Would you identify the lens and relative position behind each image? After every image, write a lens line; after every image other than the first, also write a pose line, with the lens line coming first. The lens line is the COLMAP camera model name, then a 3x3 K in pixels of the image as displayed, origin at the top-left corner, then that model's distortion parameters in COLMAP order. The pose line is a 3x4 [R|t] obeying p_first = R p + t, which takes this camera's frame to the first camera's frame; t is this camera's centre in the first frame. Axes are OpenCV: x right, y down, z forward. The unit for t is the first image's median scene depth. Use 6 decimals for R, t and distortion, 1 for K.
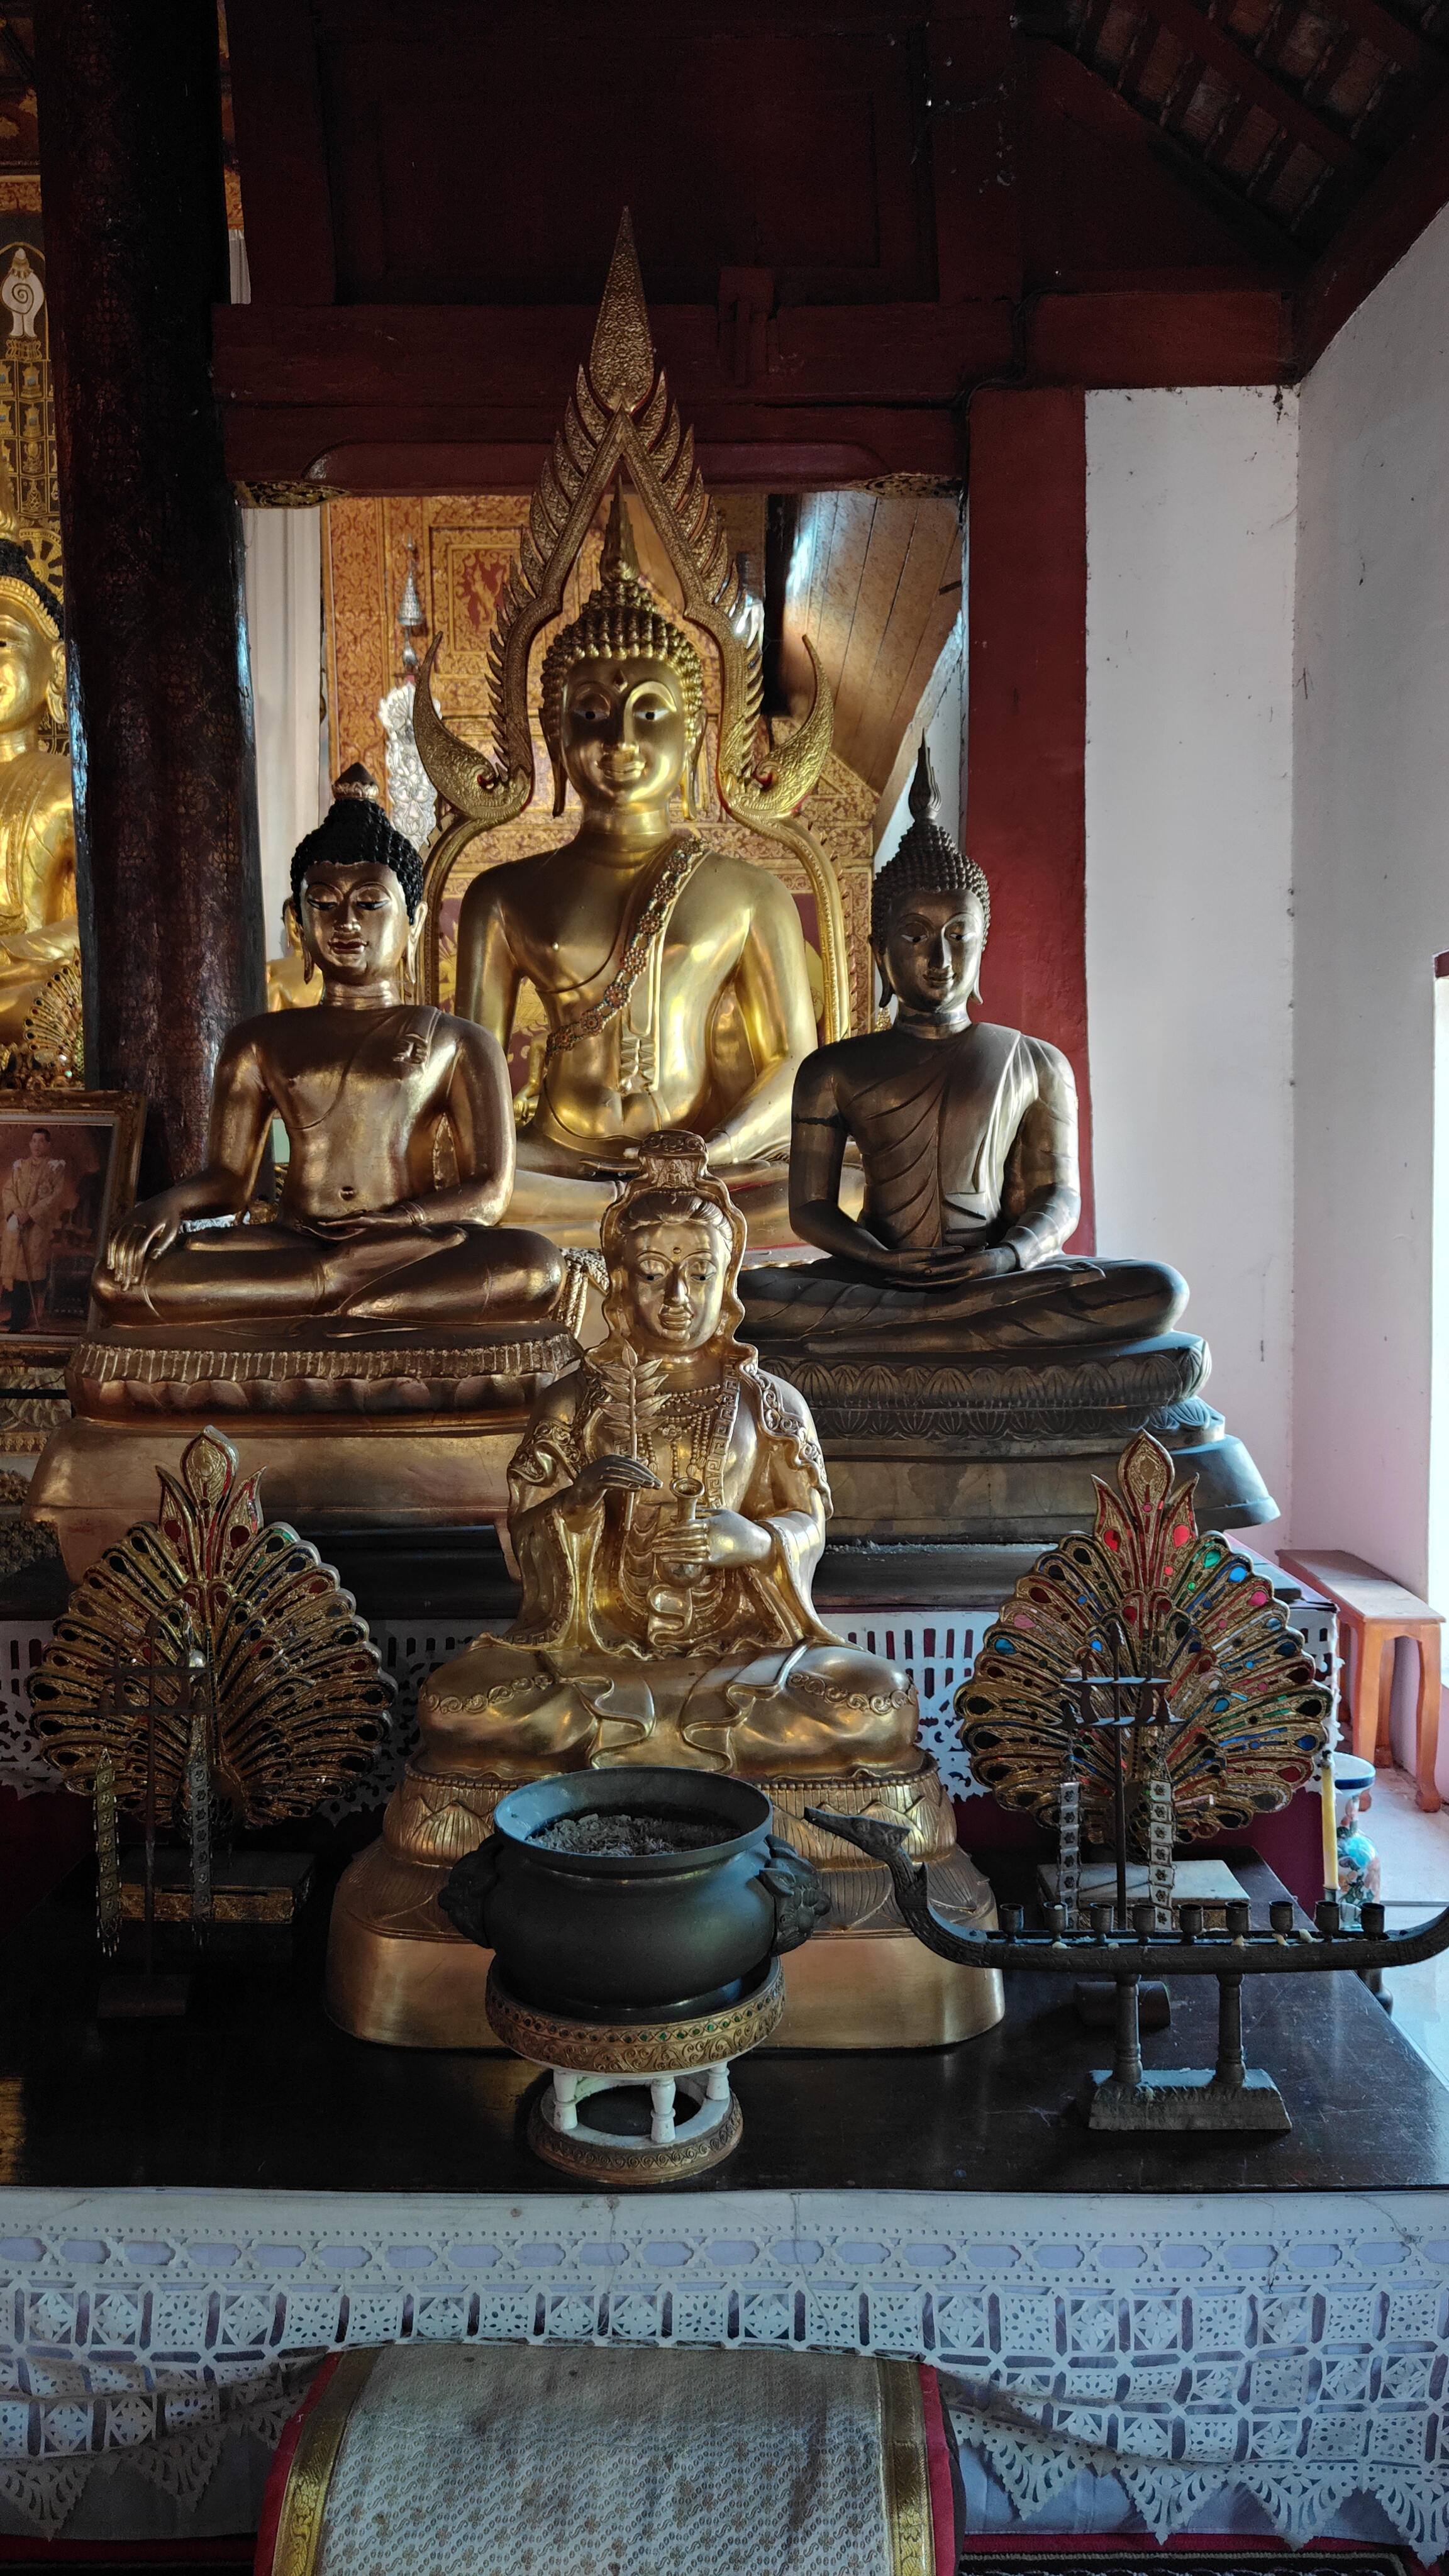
lens RADIAL K [[1803.4, 0, 726.0], [0, 1803.4, 1287.4], [0, 0, 1]] dist [0.016655, -0.010325]
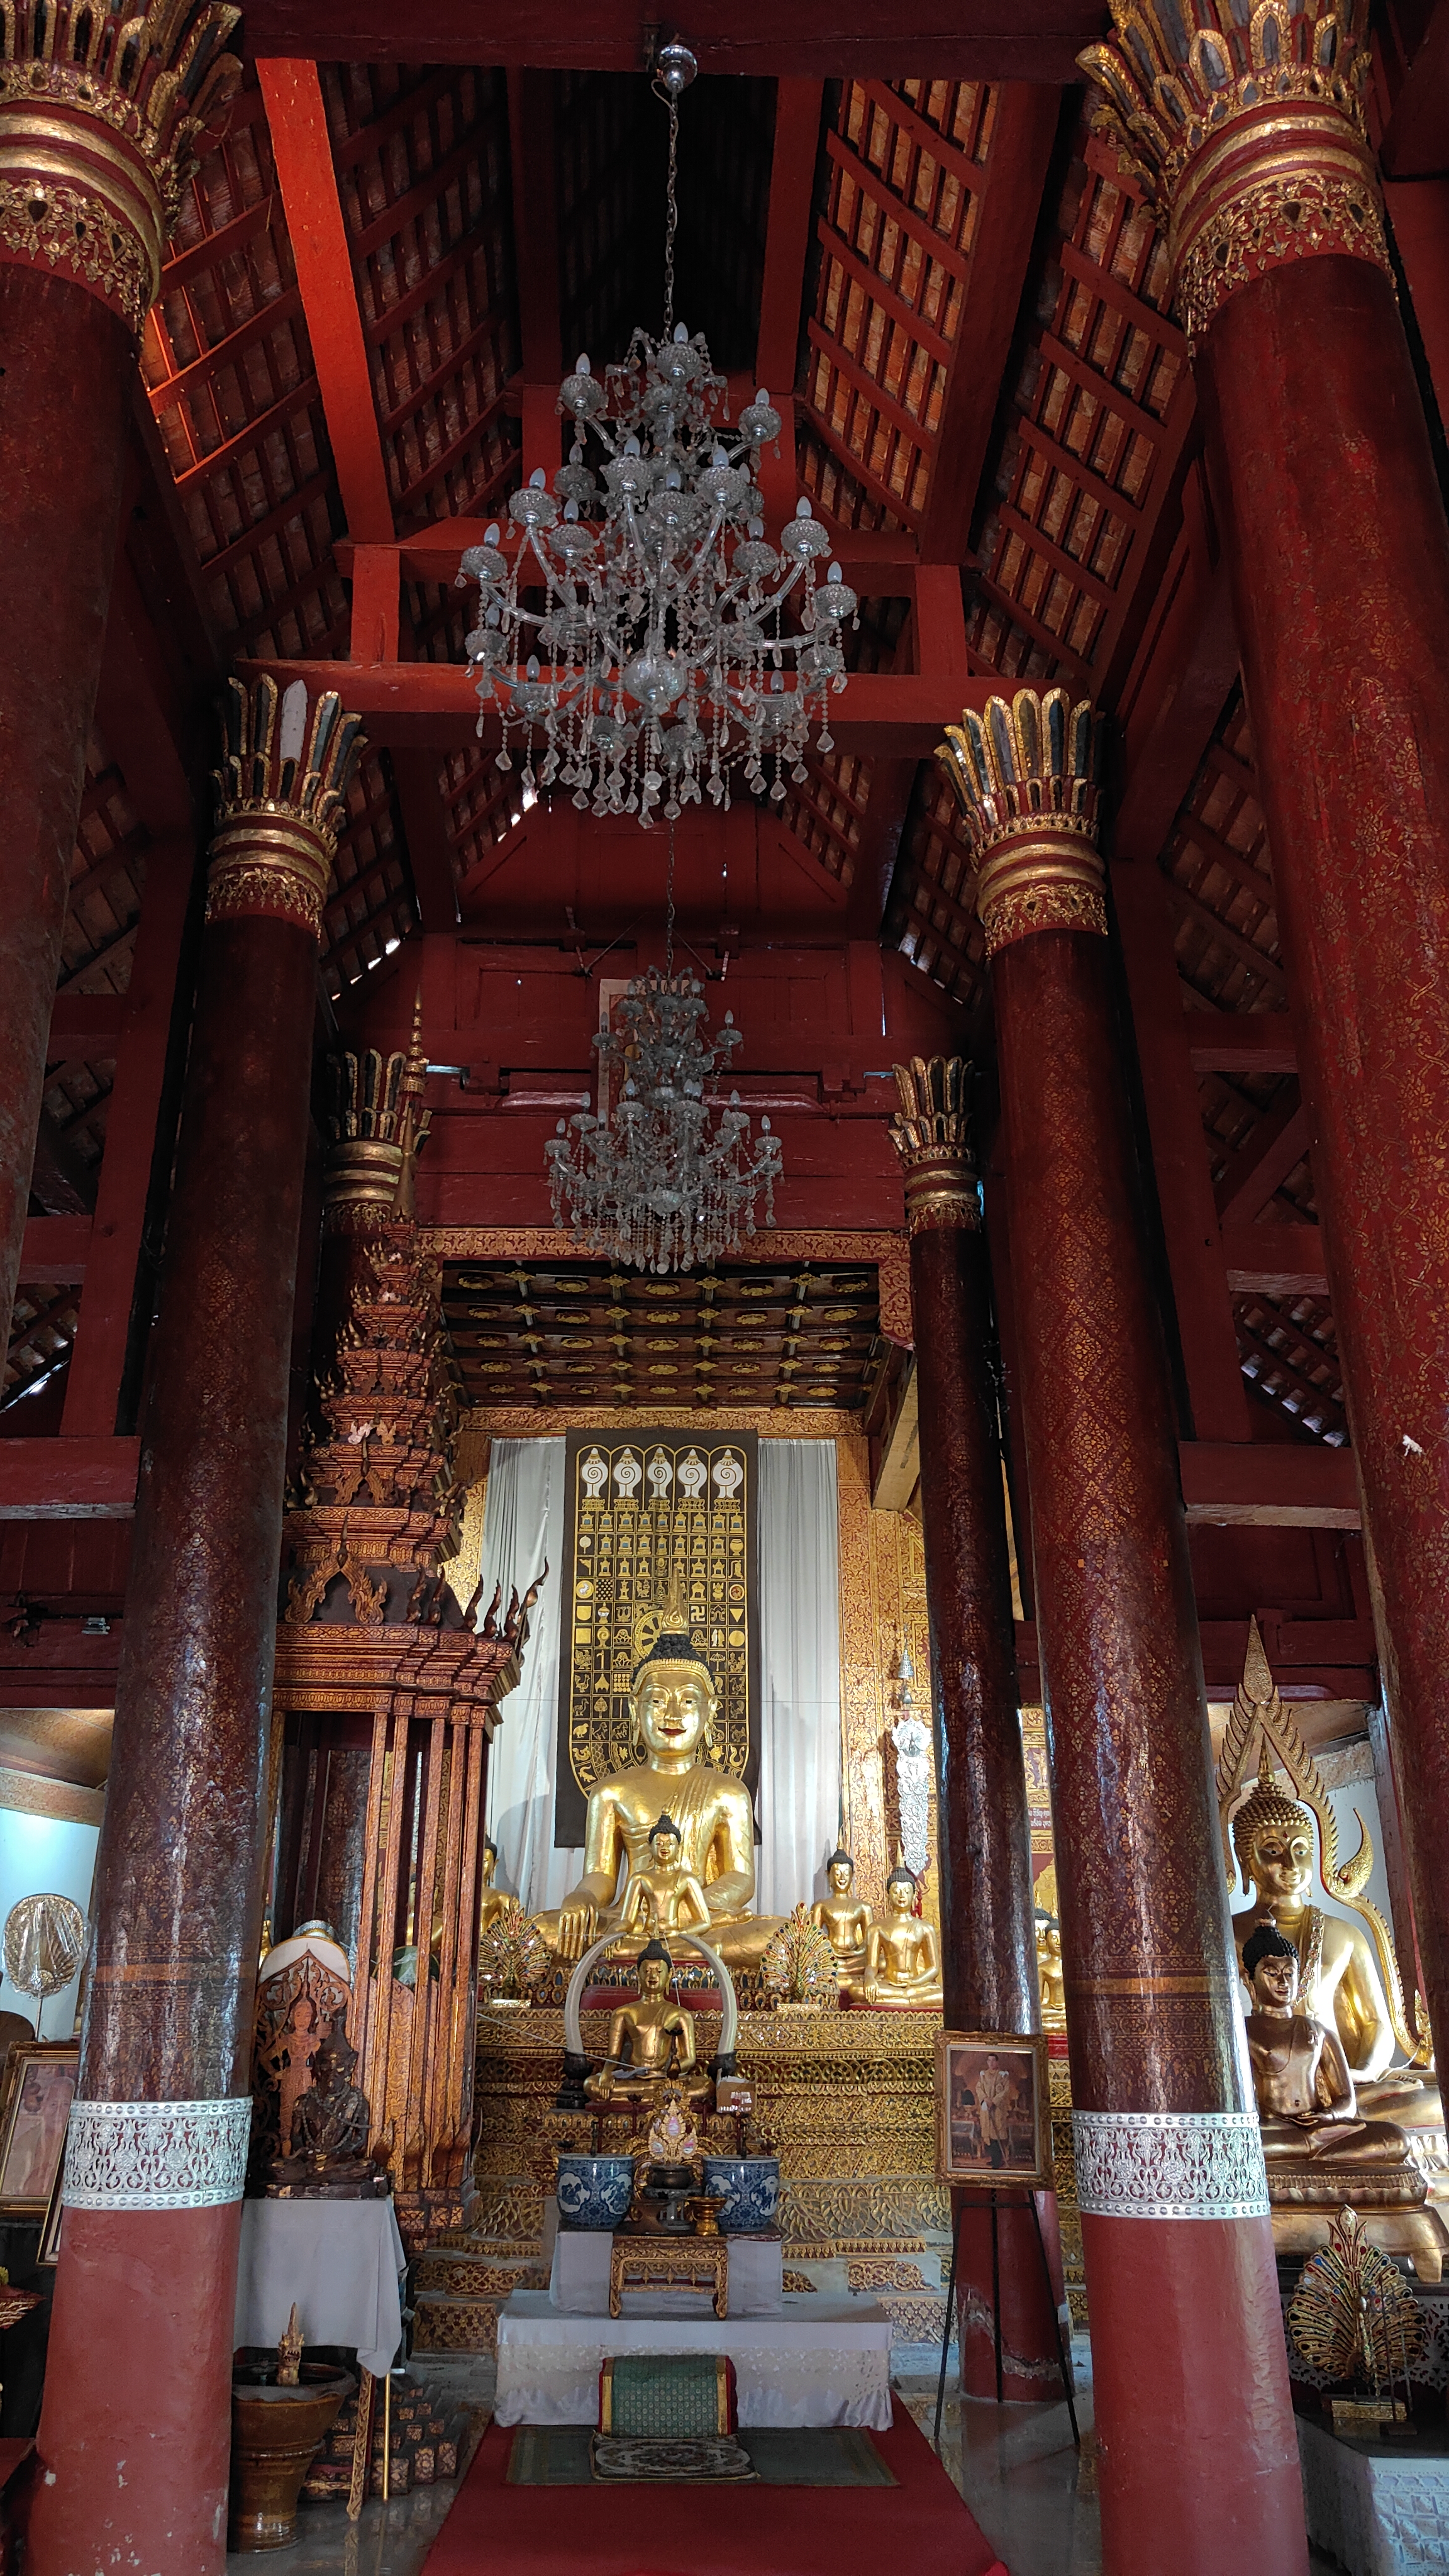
lens RADIAL K [[1803.4, 0, 720.0], [0, 1803.4, 1293.1], [0, 0, 1]] dist [0.016655, -0.010325]
pose [[0.999881, 0.011984, 0.009717, -0.738943], [-0.006771, 0.906772, -0.421568, -0.006784], [-0.013863, 0.421452, 0.906745, -1.191154]]
